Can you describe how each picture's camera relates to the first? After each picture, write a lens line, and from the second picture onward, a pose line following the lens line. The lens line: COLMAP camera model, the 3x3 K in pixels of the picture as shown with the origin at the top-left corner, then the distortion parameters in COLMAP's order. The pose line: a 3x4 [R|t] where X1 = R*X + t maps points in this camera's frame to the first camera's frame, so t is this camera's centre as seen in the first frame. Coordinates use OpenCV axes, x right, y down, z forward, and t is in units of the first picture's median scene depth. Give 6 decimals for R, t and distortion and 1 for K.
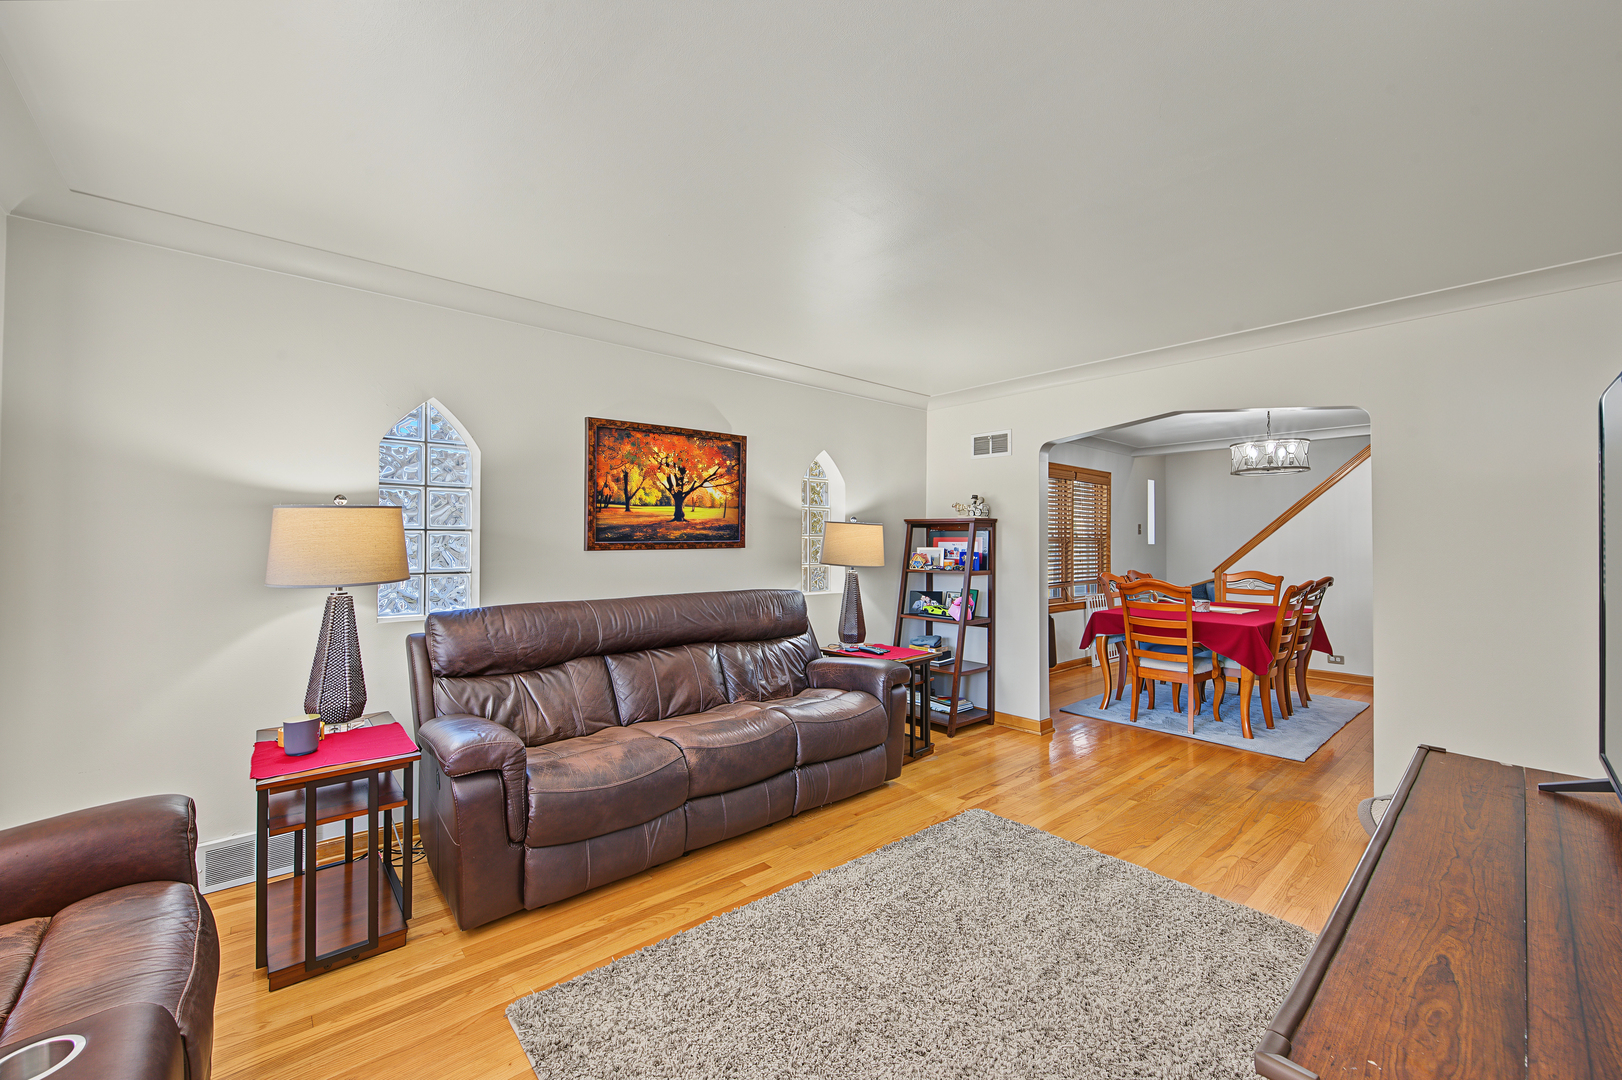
lens RADIAL K [[642.4, 0, 804.5], [0, 642.4, 549.5], [0, 0, 1]] dist [0.011754, -0.000349]
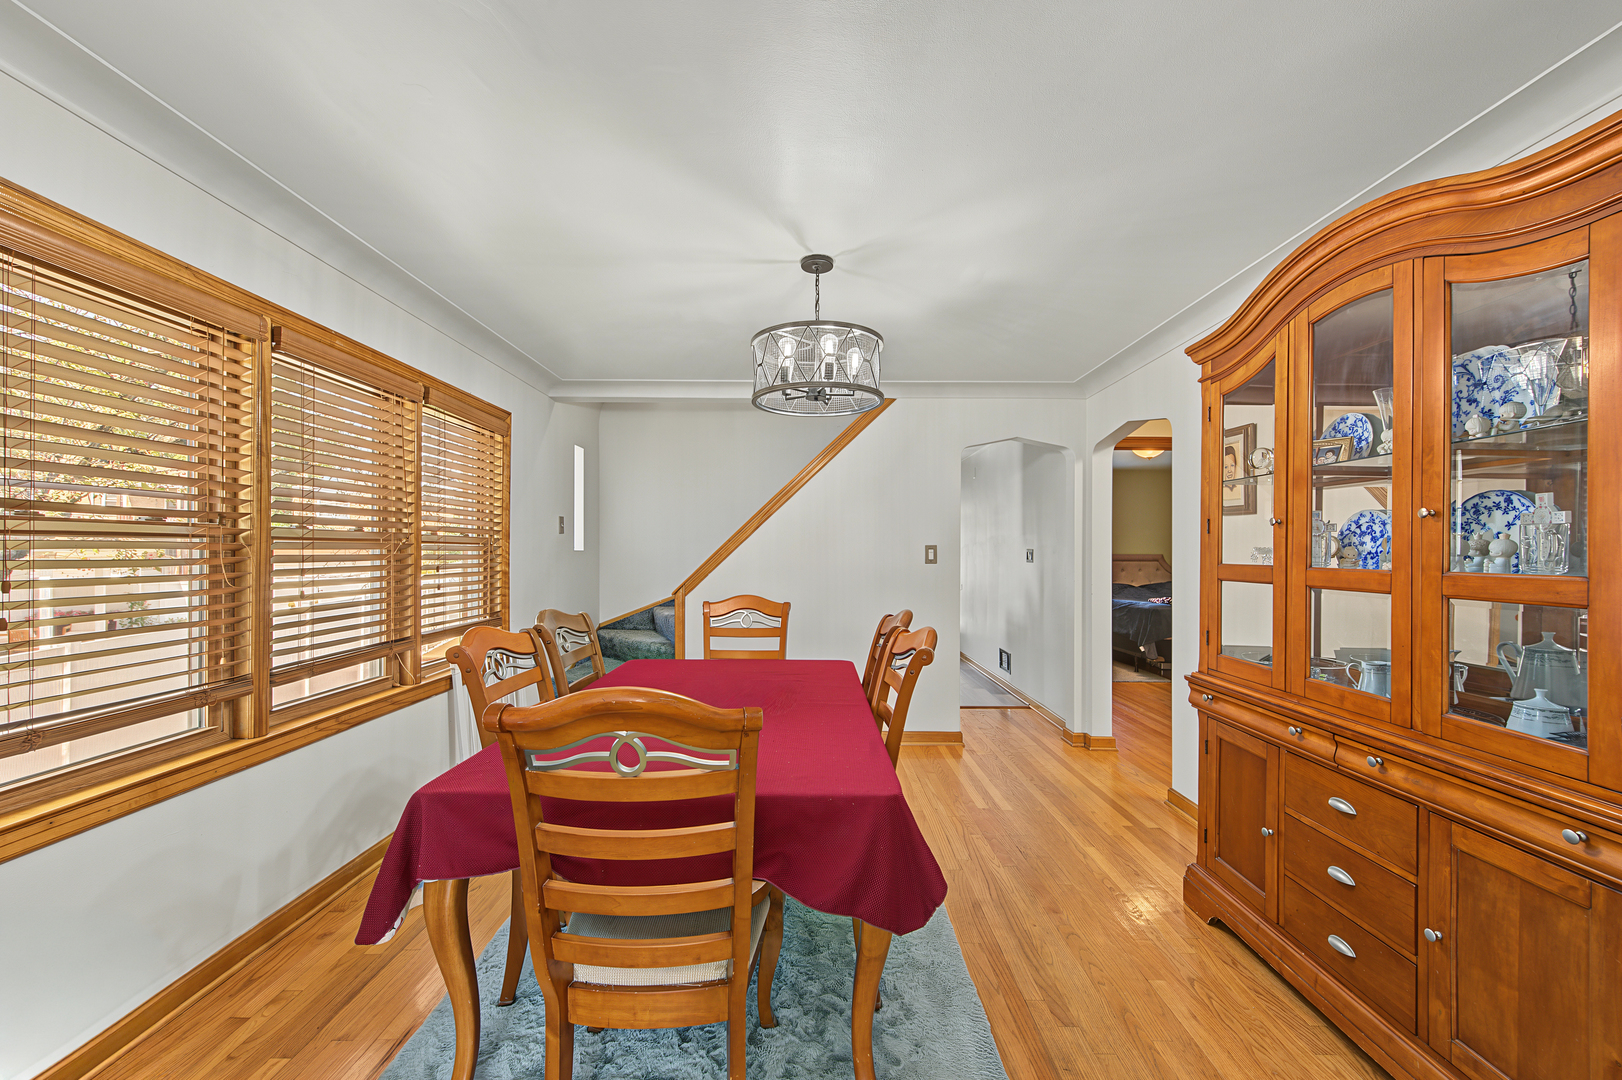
lens RADIAL K [[642.4, 0, 804.5], [0, 642.4, 549.5], [0, 0, 1]] dist [0.011754, -0.000349]
pose [[0.663105, 0.005433, 0.748506, 0.259327], [0.004866, 0.999921, -0.011569, -0.001436], [-0.748510, 0.011314, 0.663027, 0.508796]]
